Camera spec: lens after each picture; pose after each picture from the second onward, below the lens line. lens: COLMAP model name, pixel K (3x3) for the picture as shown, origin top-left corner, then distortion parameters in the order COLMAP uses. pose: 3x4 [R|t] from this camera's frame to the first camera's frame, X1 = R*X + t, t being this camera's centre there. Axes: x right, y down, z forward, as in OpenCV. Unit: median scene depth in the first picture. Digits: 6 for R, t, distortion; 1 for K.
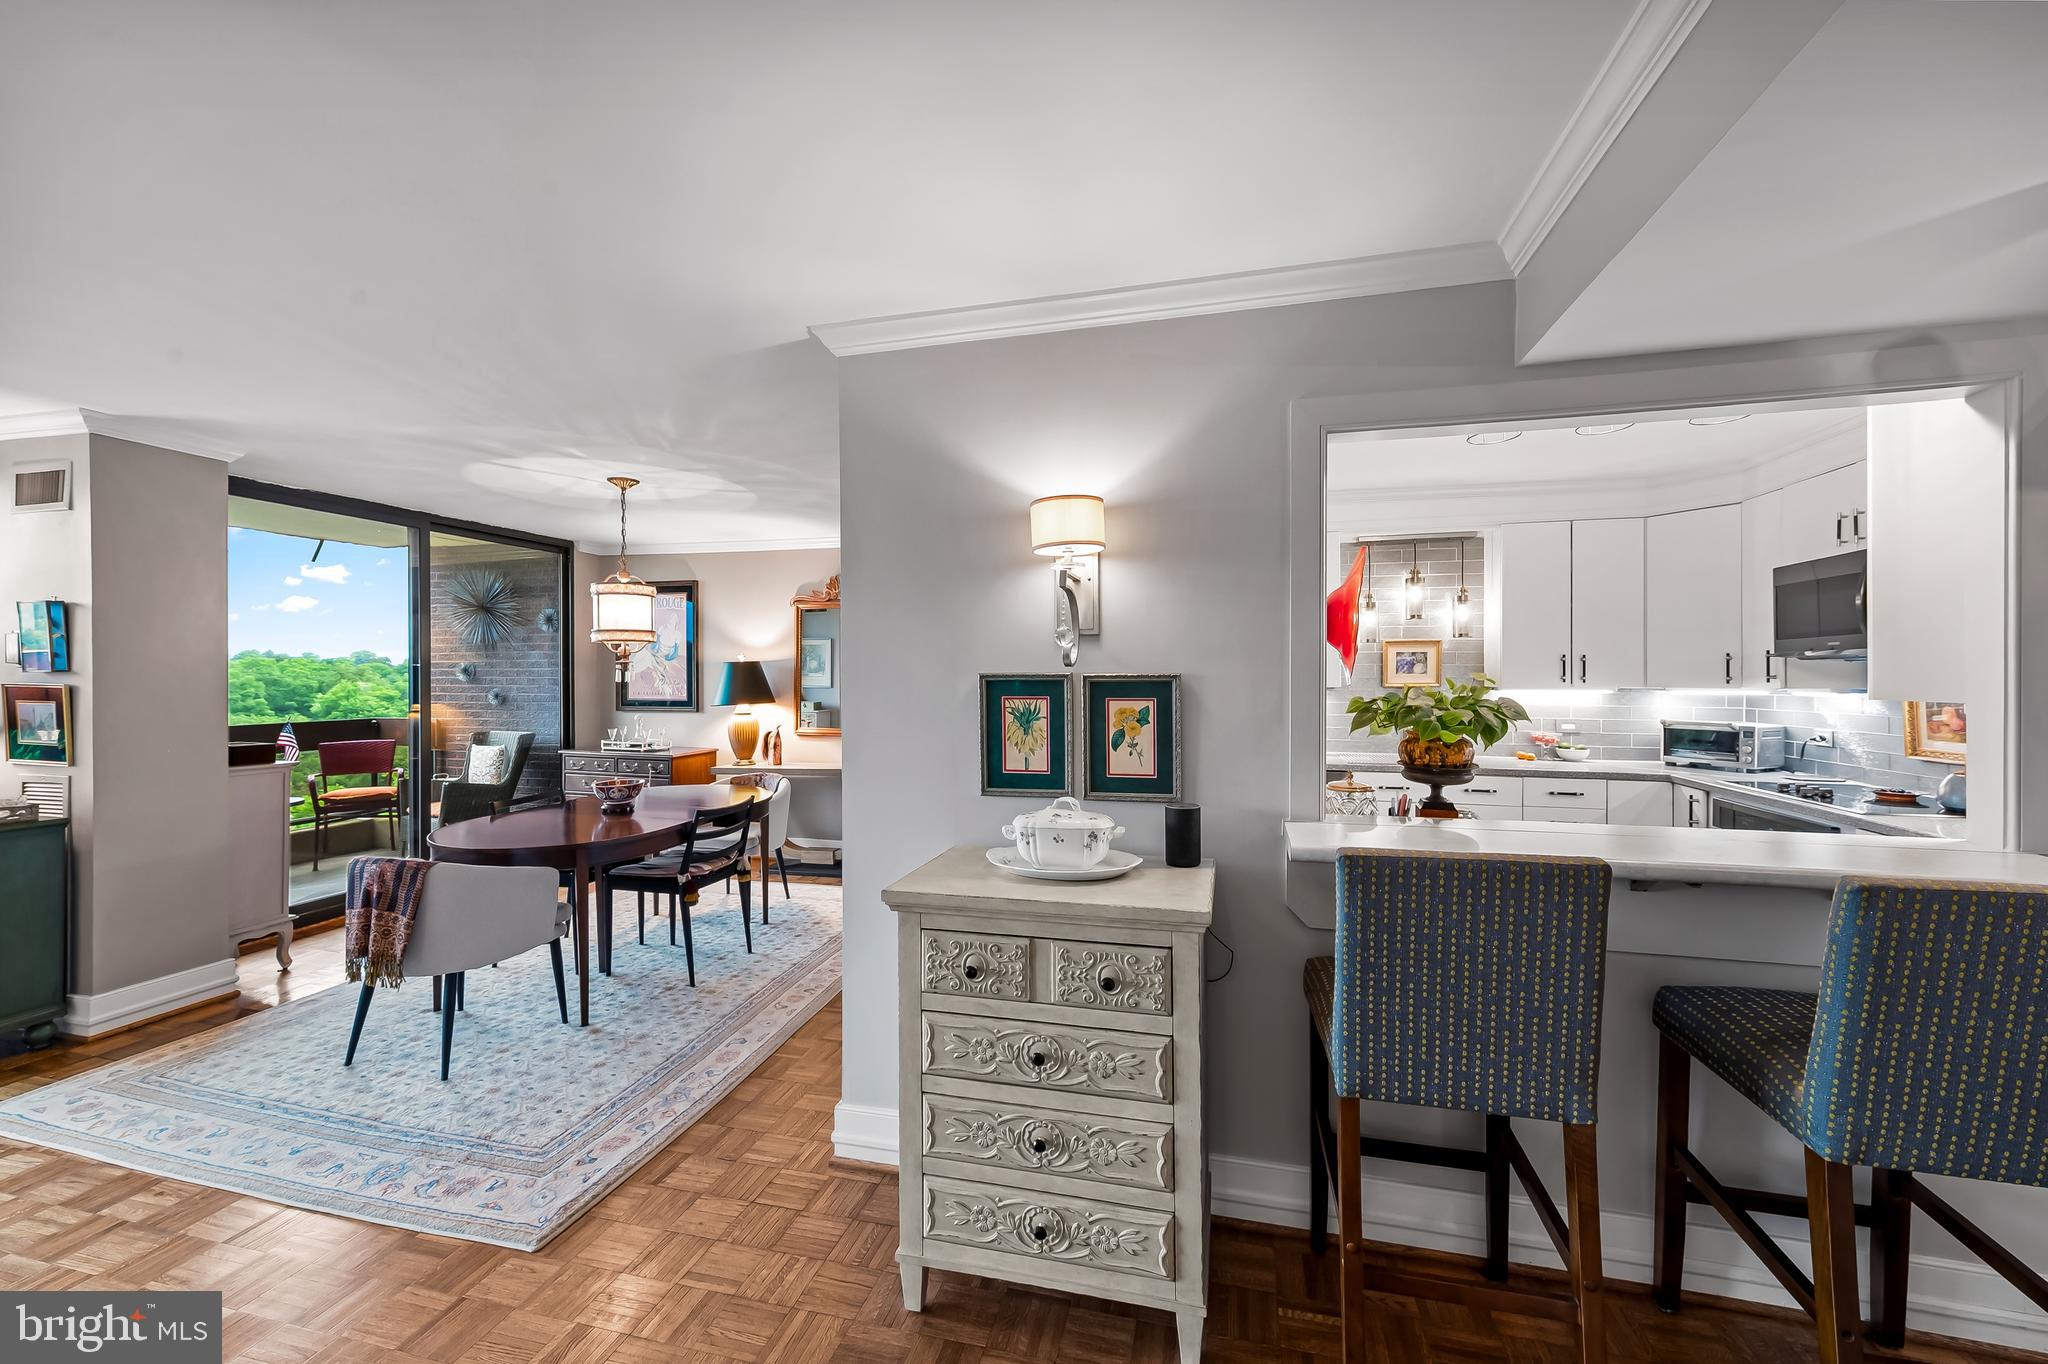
lens RADIAL K [[810.8, 0, 1028.5], [0, 810.8, 675.5], [0, 0, 1]] dist [0.008369, -0.000302]
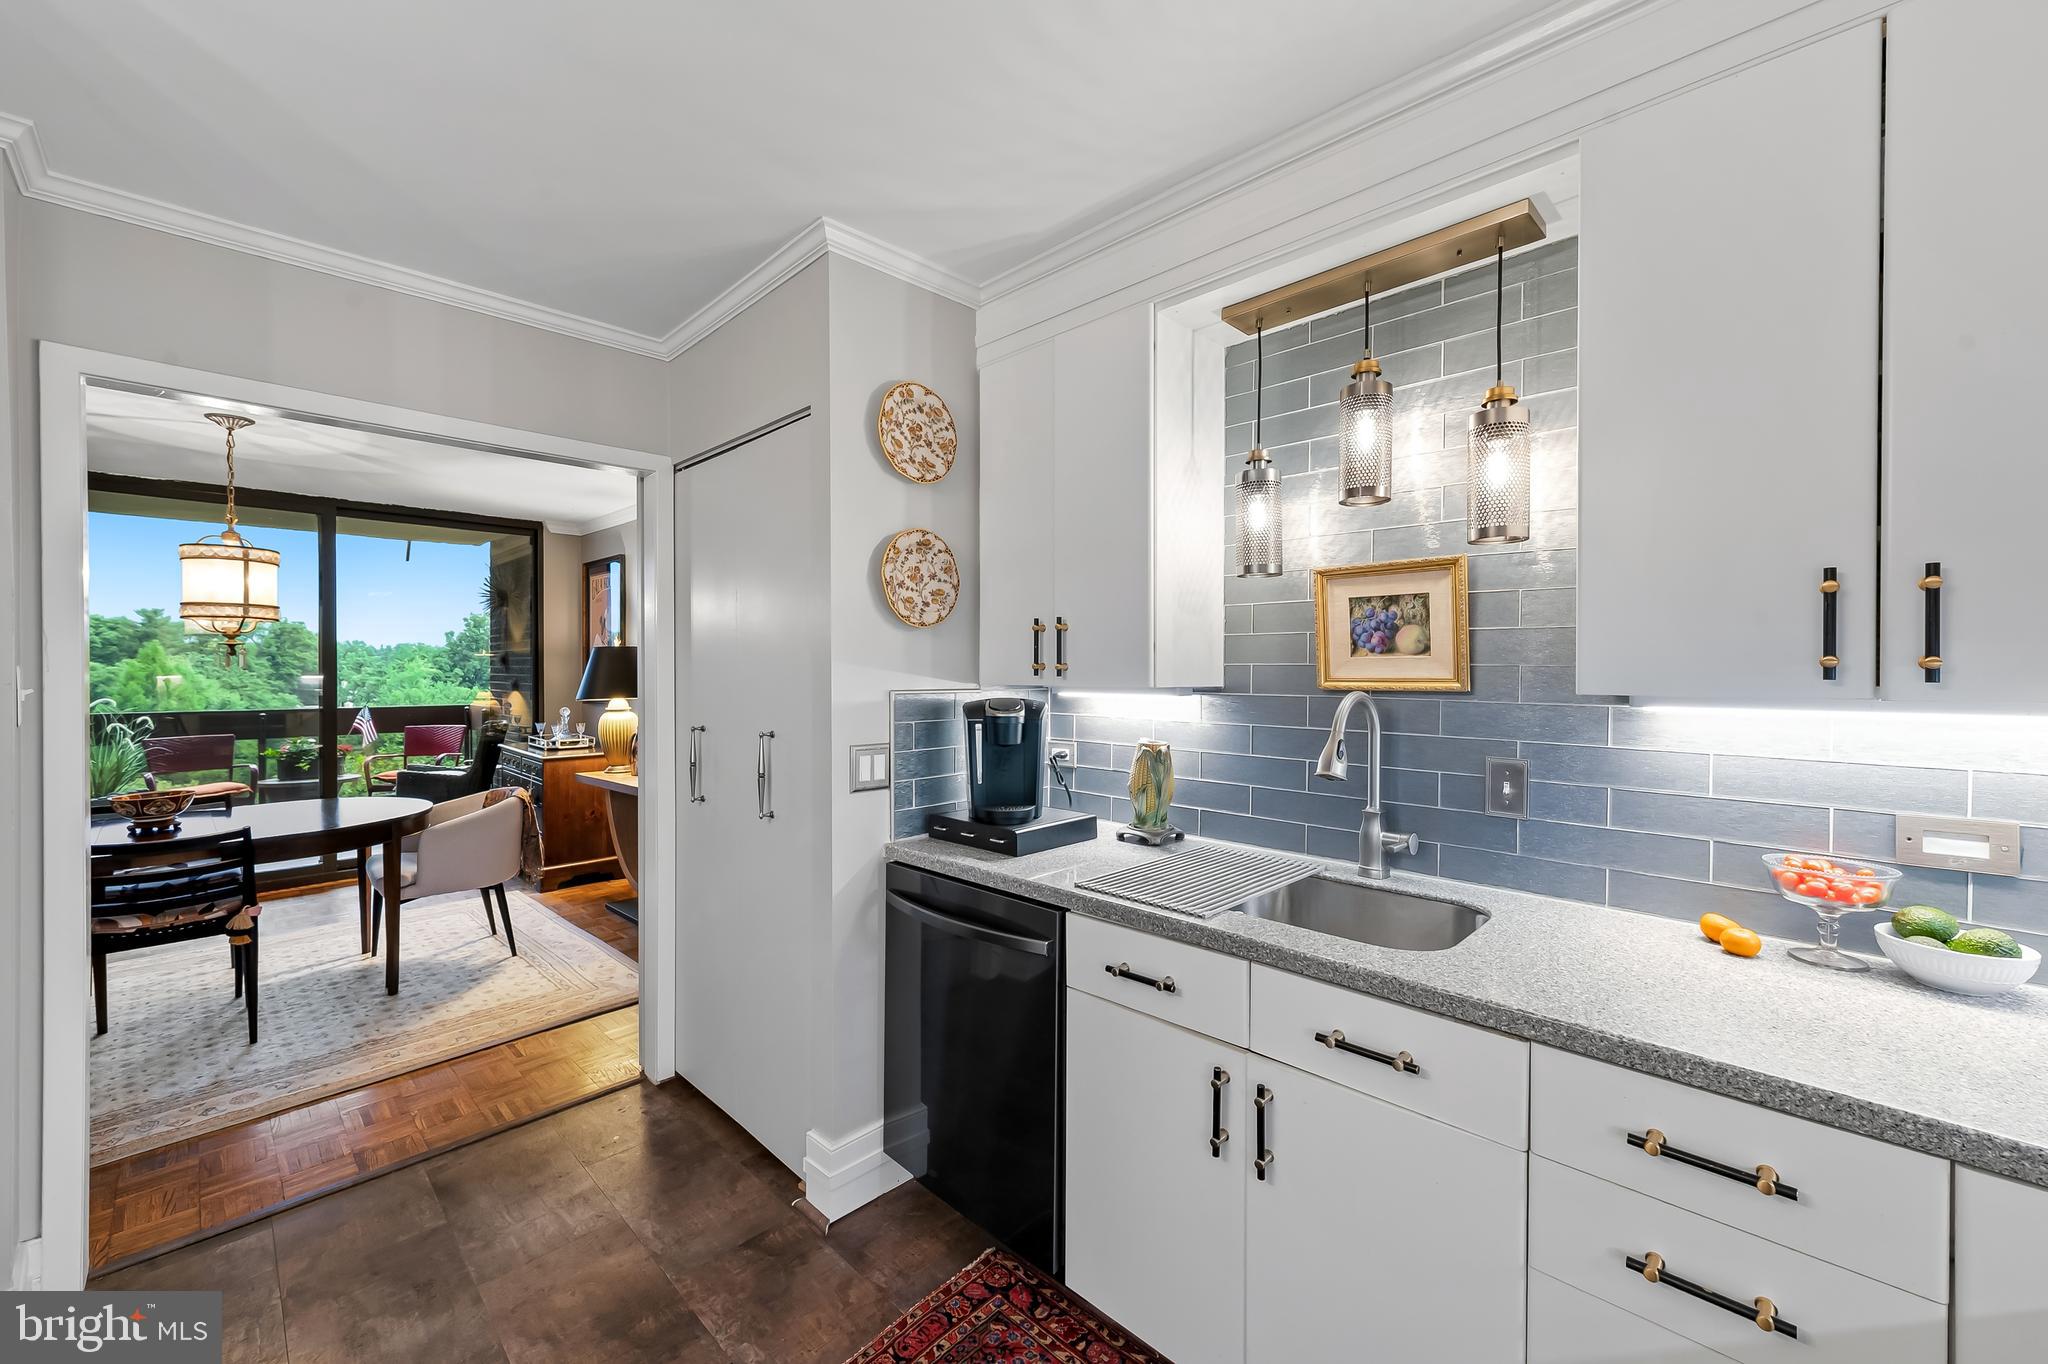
lens RADIAL K [[810.8, 0, 1028.5], [0, 810.8, 675.5], [0, 0, 1]] dist [0.008369, -0.000302]
pose [[0.867534, 0.006093, -0.497341, 0.933065], [-0.002950, 0.999970, 0.007105, 0.010219], [0.497369, -0.004697, 0.867526, 1.081115]]
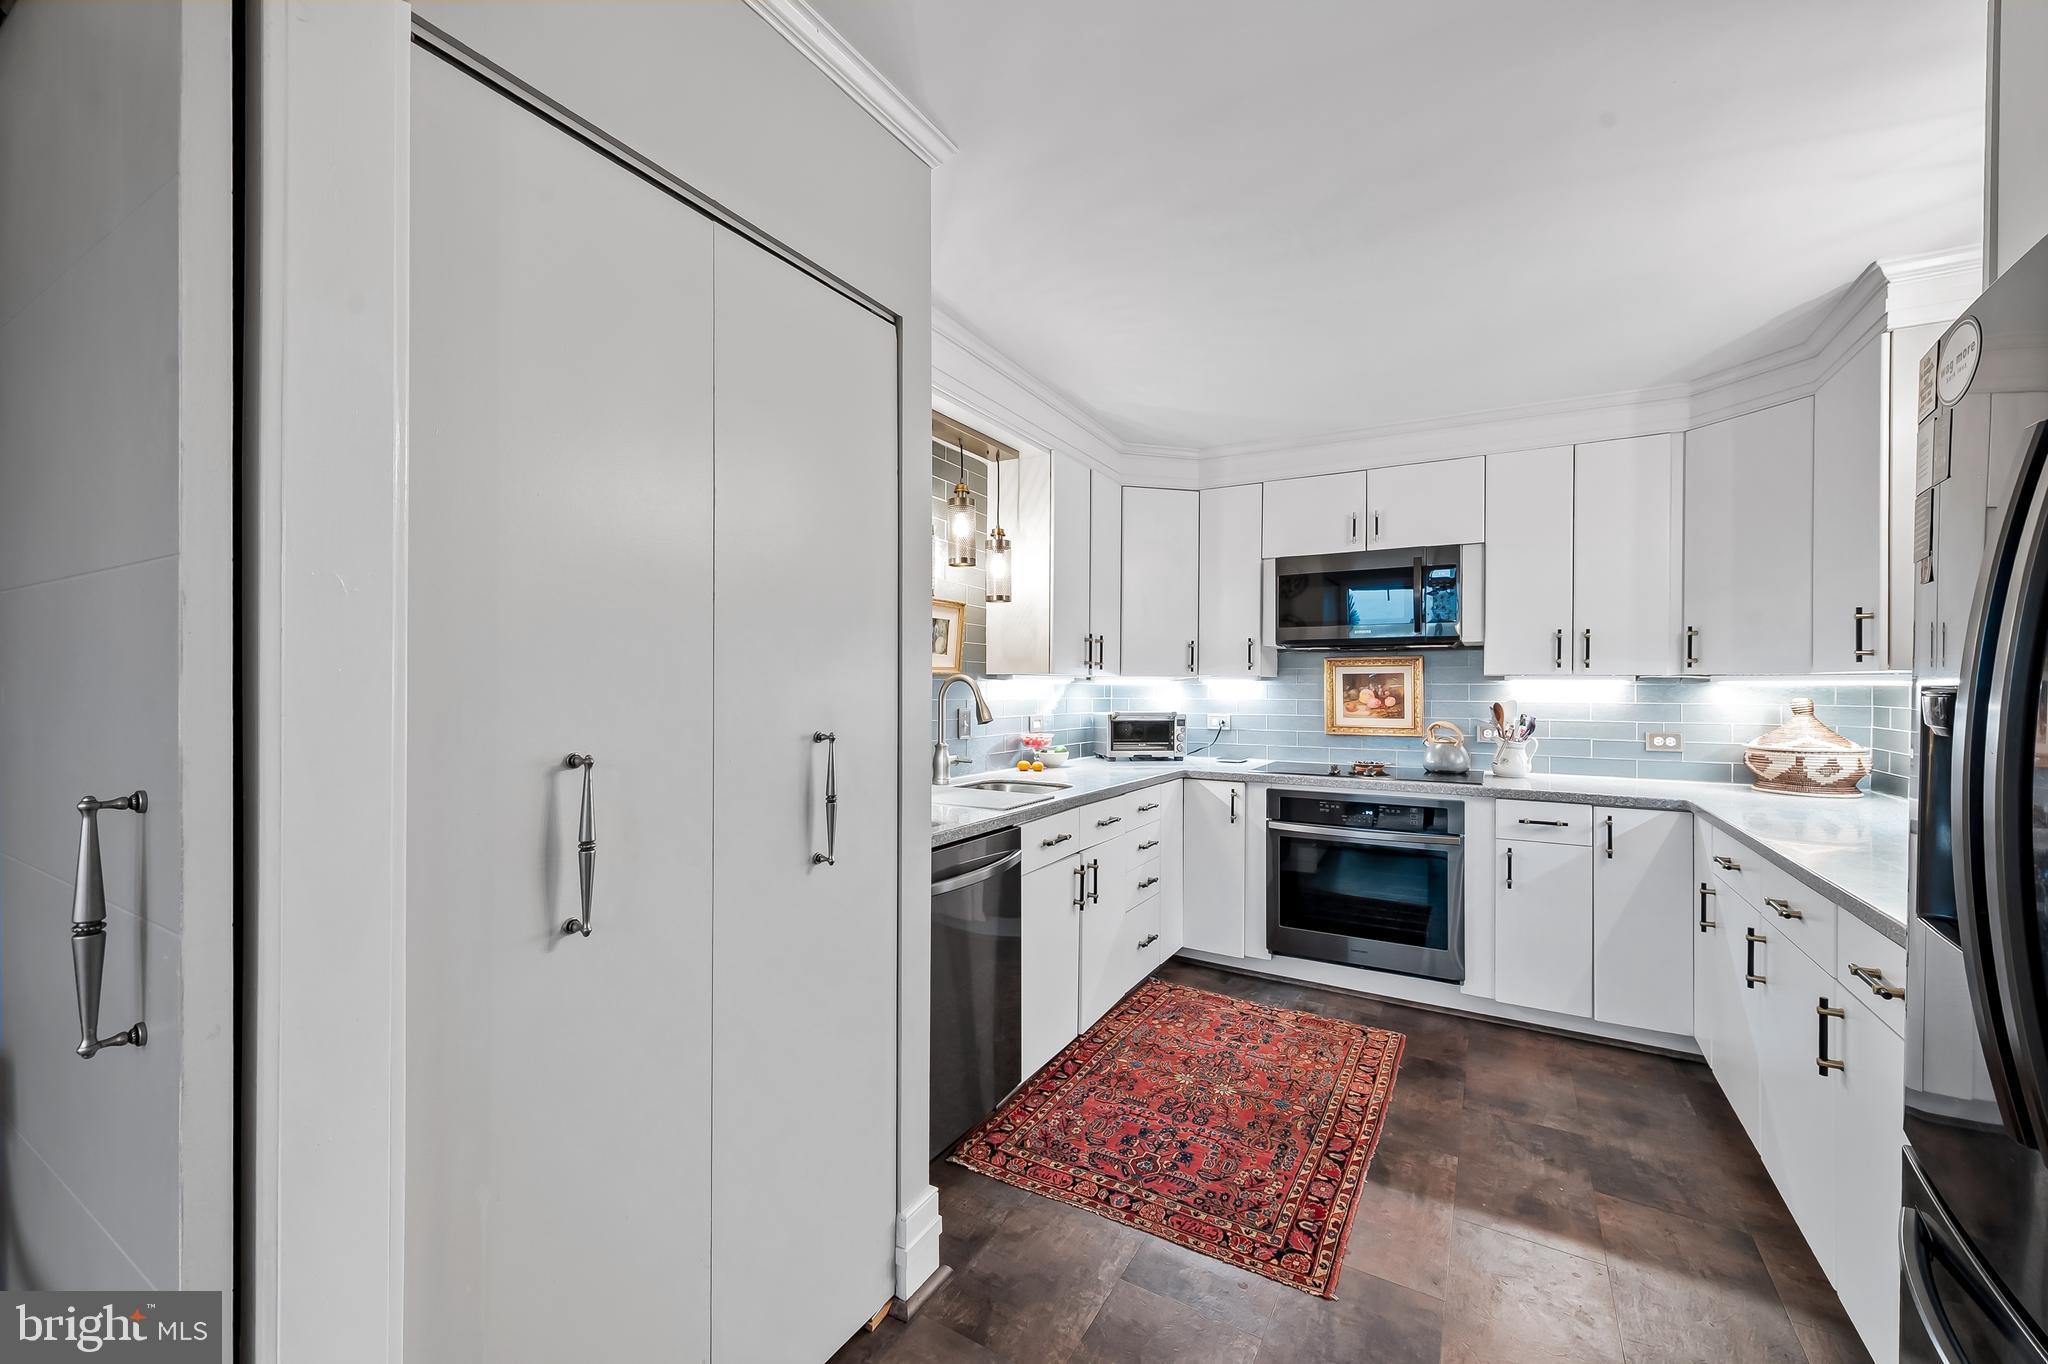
lens RADIAL K [[794.1, 0, 1025.8], [0, 794.1, 687.0], [0, 0, 1]] dist [0.000988, -0.000119]
pose [[0.269550, -0.000623, 0.962986, -0.184348], [-0.004517, 0.999988, 0.001911, 0.041714], [-0.962976, -0.004865, 0.269544, 1.392165]]
